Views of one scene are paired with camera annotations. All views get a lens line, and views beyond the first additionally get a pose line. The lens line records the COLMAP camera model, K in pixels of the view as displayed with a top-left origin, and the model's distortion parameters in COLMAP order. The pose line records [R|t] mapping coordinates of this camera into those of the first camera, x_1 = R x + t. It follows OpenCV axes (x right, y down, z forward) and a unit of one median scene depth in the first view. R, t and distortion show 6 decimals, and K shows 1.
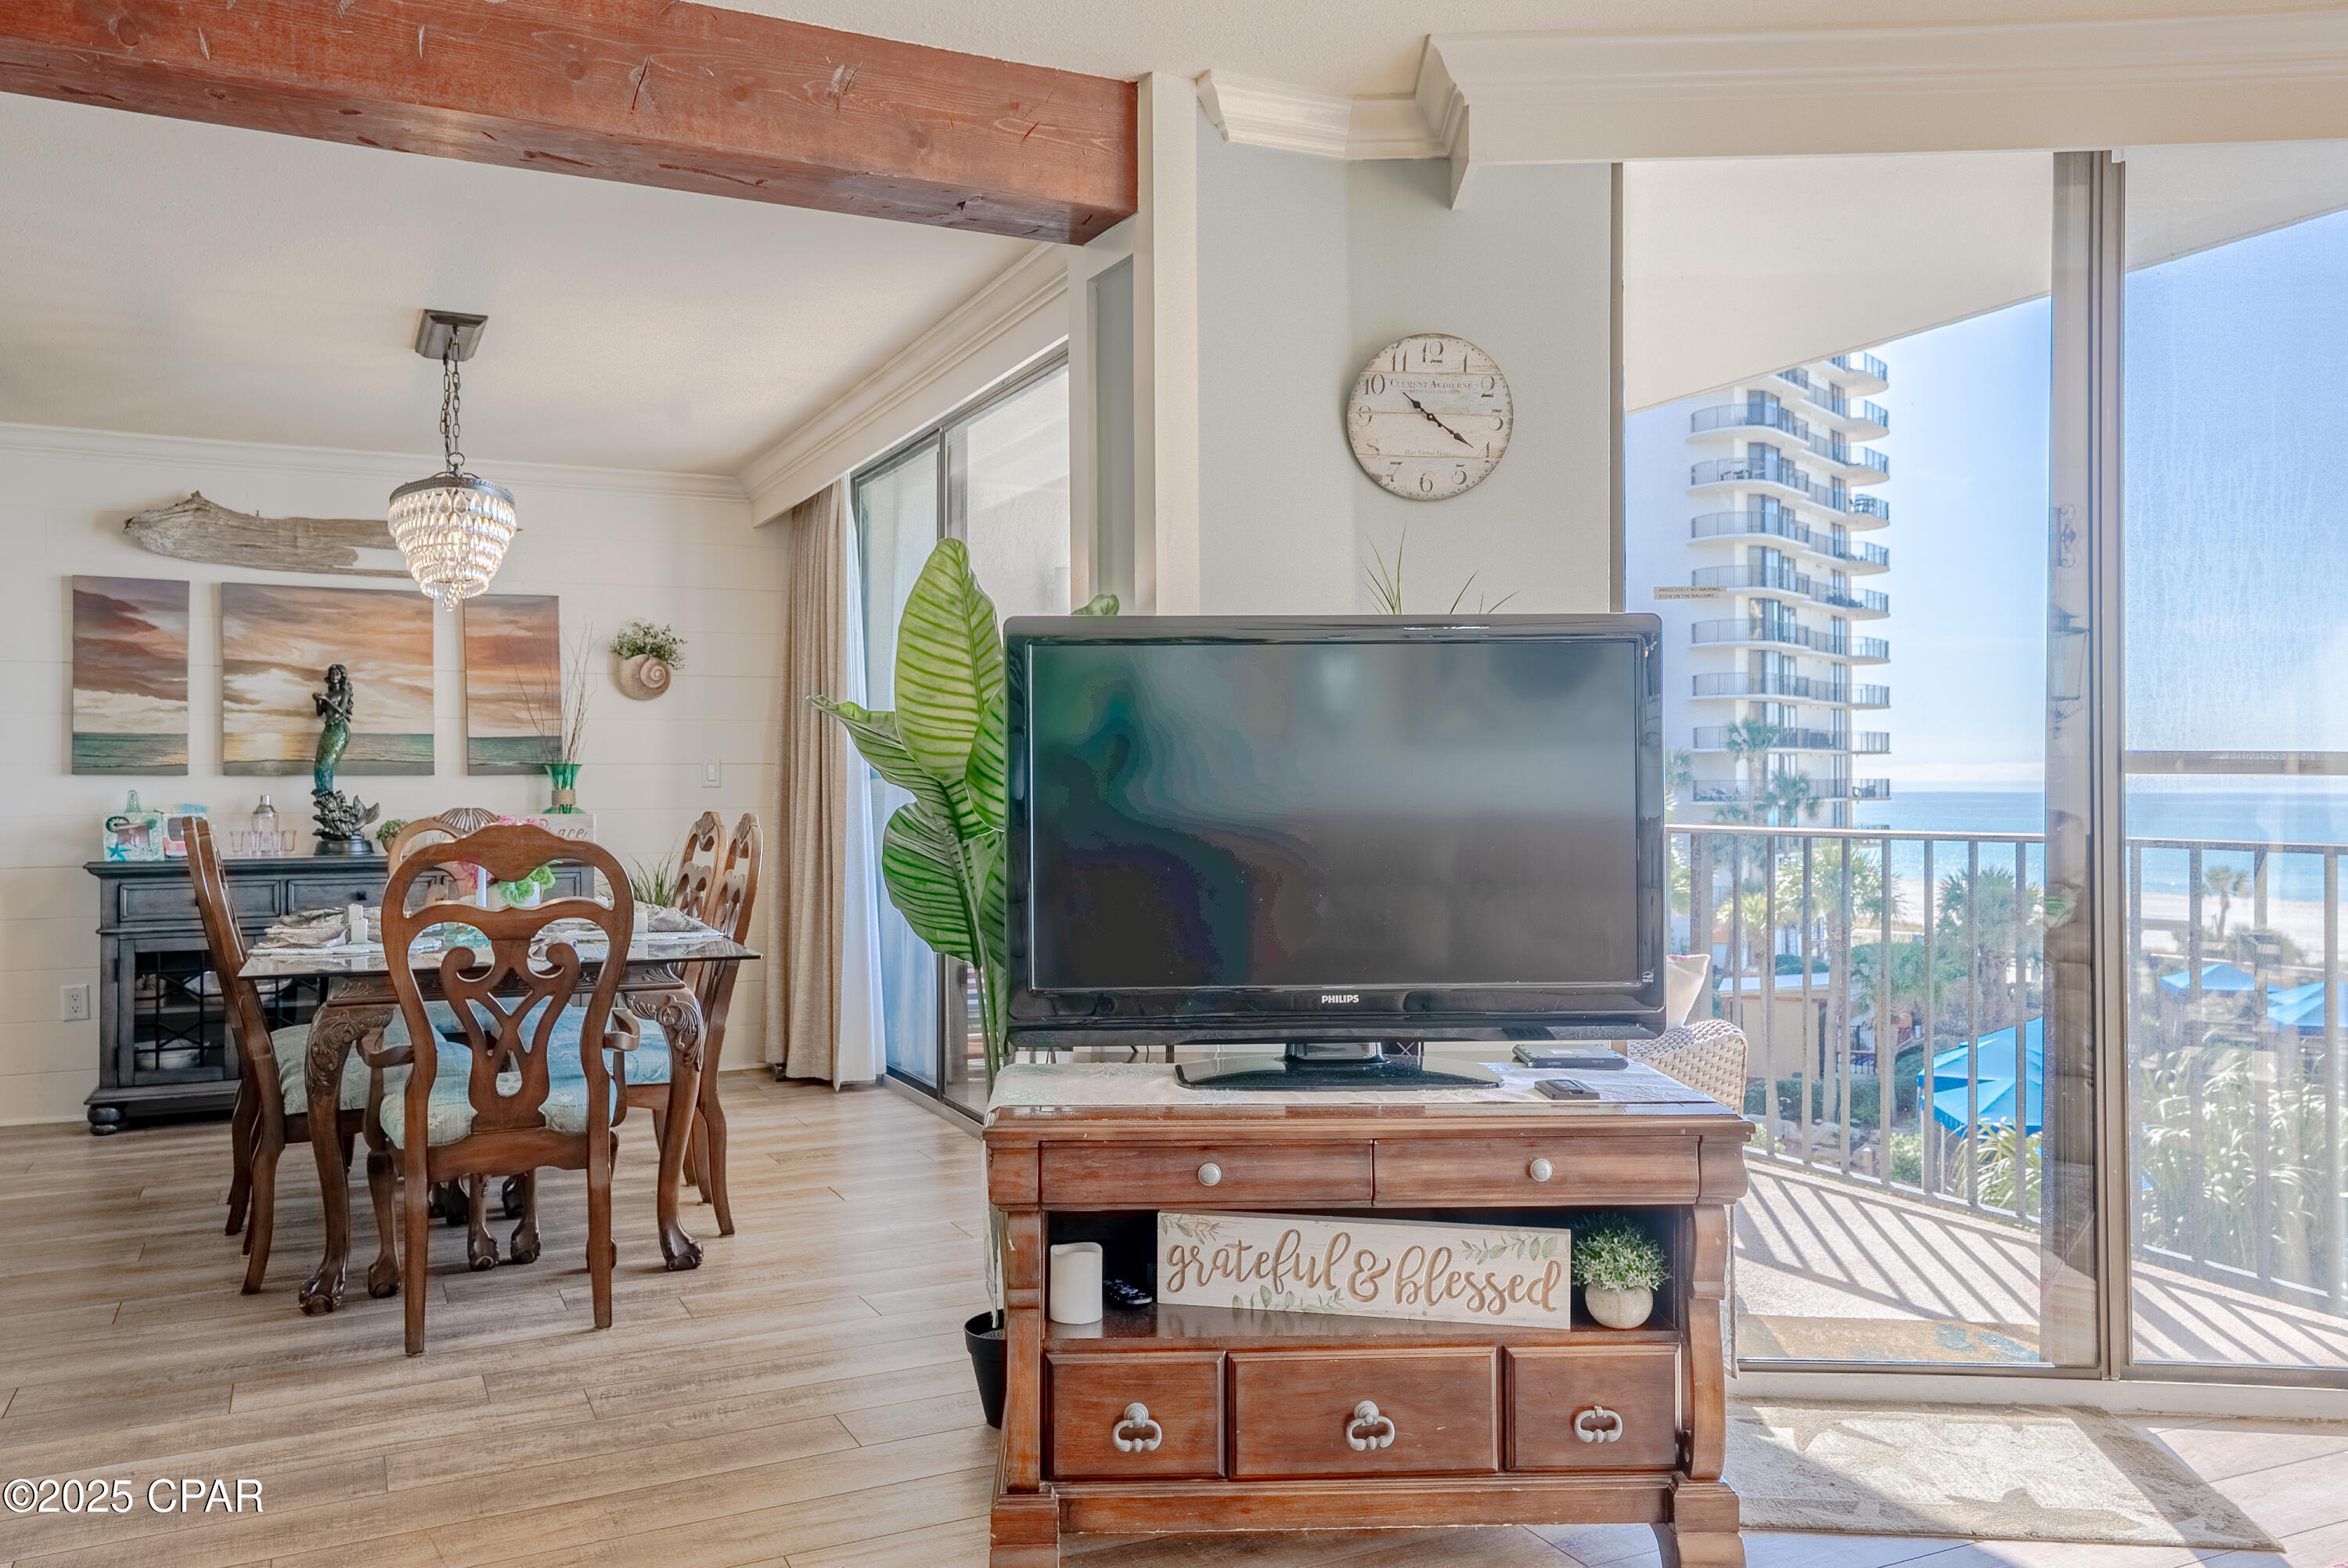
lens RADIAL K [[1762.8, 0, 1200.9], [0, 1762.8, 787.2], [0, 0, 1]] dist [0.032945, 0.013567]
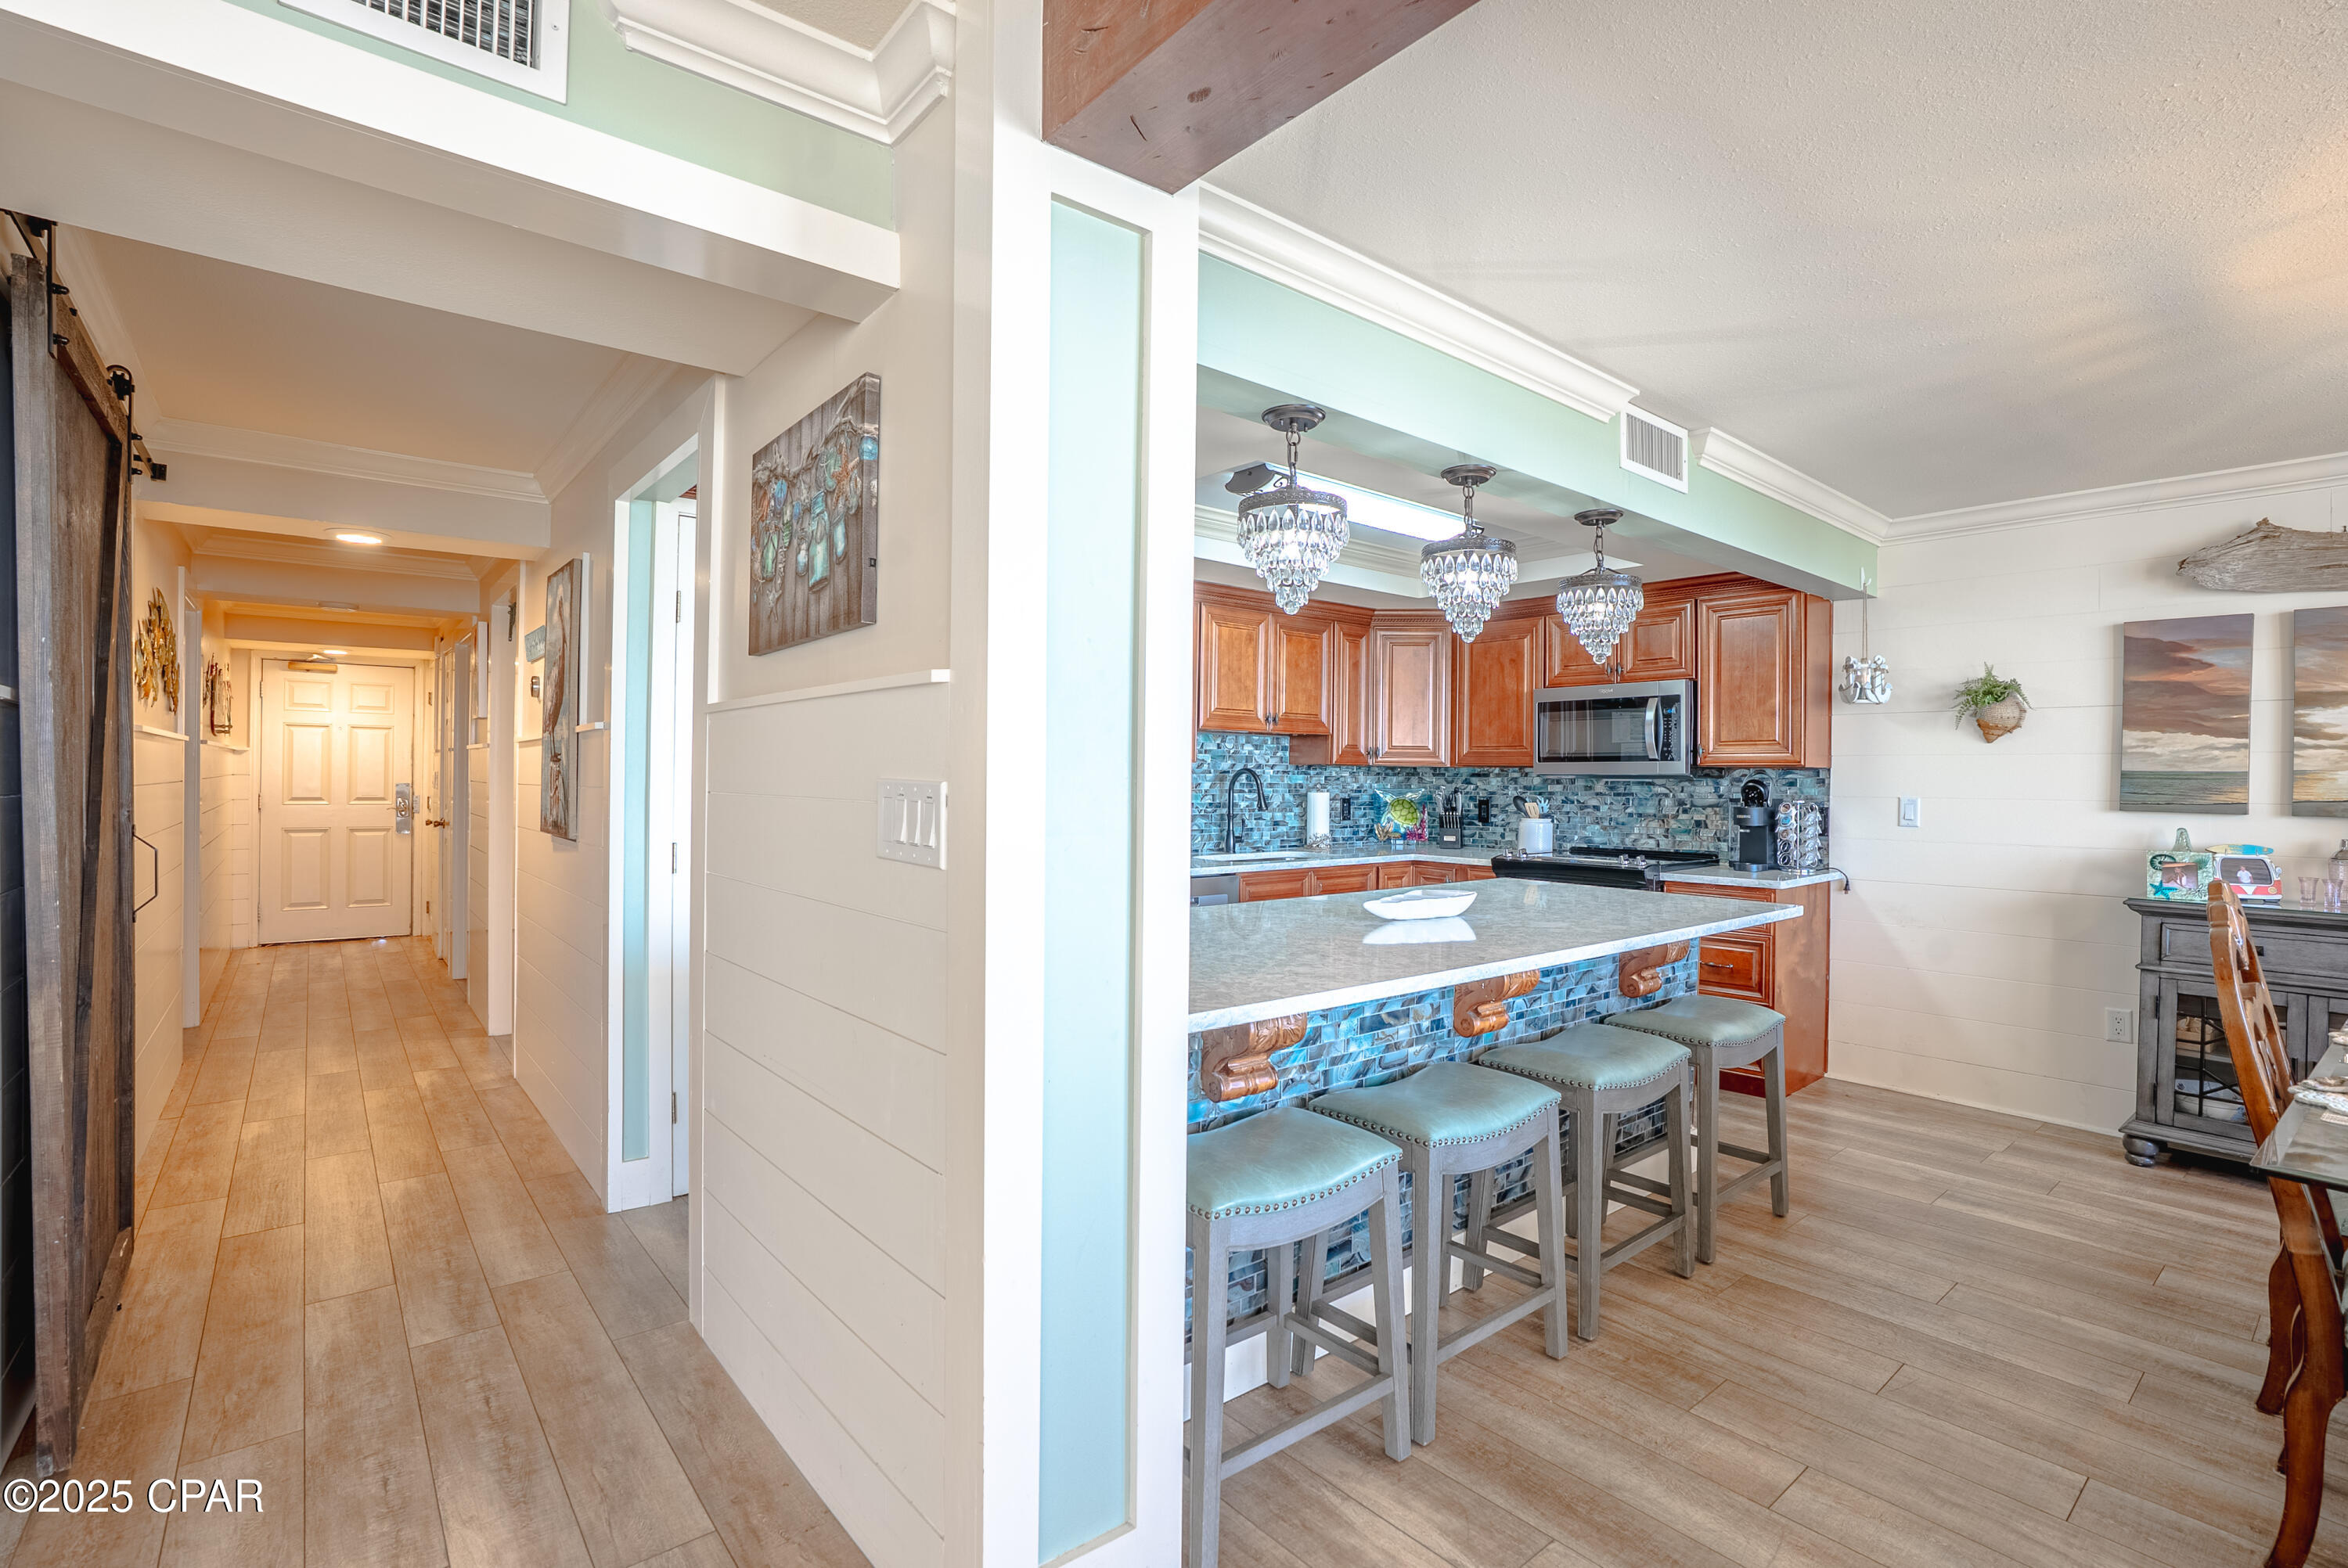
lens RADIAL K [[1084.3, 0, 1174.0], [0, 1084.3, 784.0], [0, 0, 1]] dist [-0.058128, 0.020593]
pose [[0.226527, 0.011025, -0.973942, -0.293382], [-0.013517, 0.999875, 0.008174, -0.039725], [0.973911, 0.011313, 0.226648, 0.600669]]
